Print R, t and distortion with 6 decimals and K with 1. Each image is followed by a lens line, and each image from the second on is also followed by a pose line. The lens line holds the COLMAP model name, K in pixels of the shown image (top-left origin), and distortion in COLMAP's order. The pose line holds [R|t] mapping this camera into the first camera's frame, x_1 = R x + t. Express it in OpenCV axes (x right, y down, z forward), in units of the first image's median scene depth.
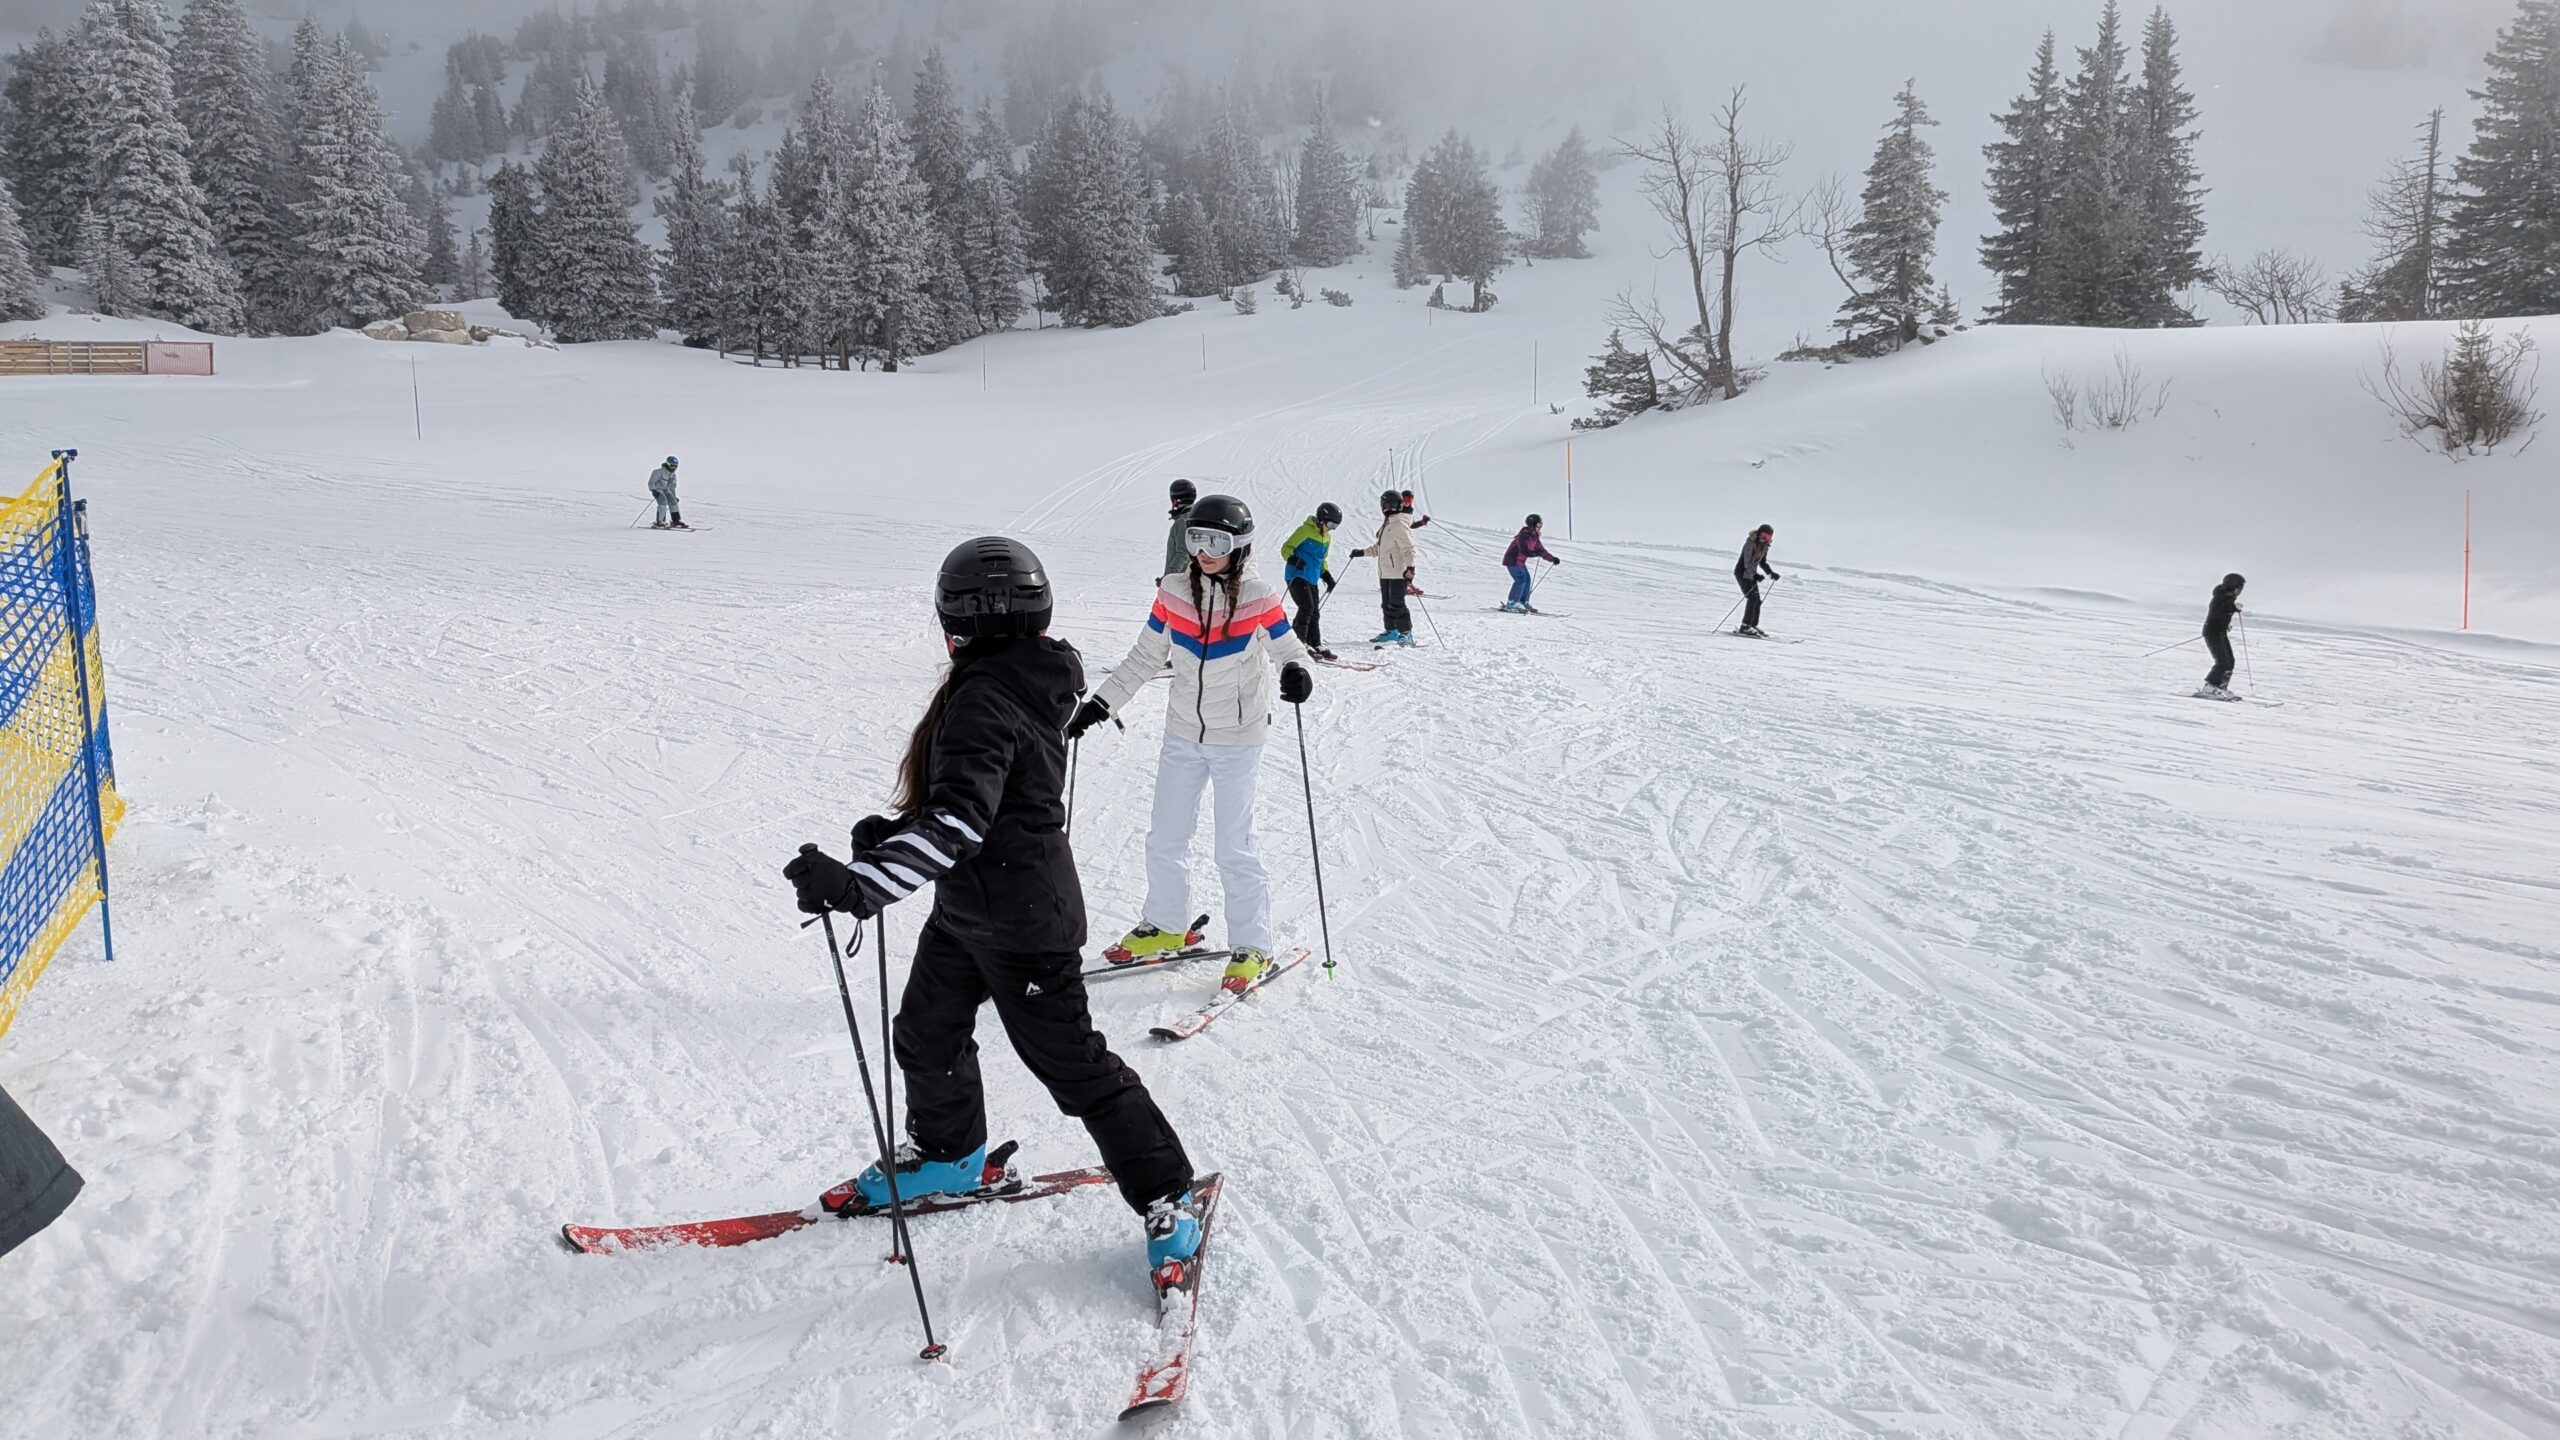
lens RADIAL K [[1815.4, 0, 1248.3], [0, 1815.4, 711.7], [0, 0, 1]] dist [0.076216, -0.142656]
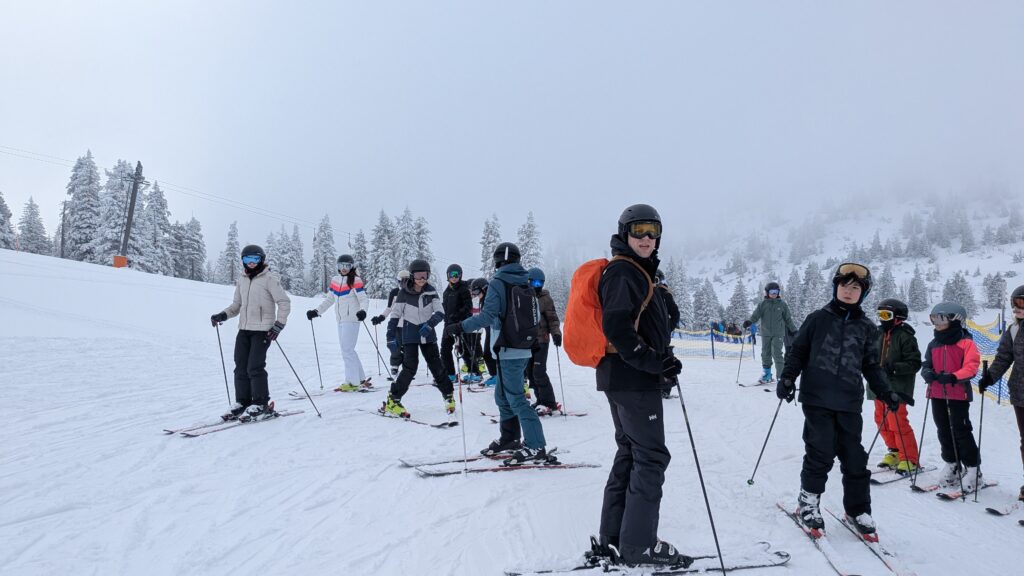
lens RADIAL K [[727.4, 0, 527.7], [0, 727.4, 304.7], [0, 0, 1]] dist [0.064099, -0.121333]
pose [[0.916896, -0.005568, -0.399088, -0.285260], [-0.080040, 0.977026, -0.197520, 0.296831], [0.391019, 0.213048, 0.895385, -1.956723]]
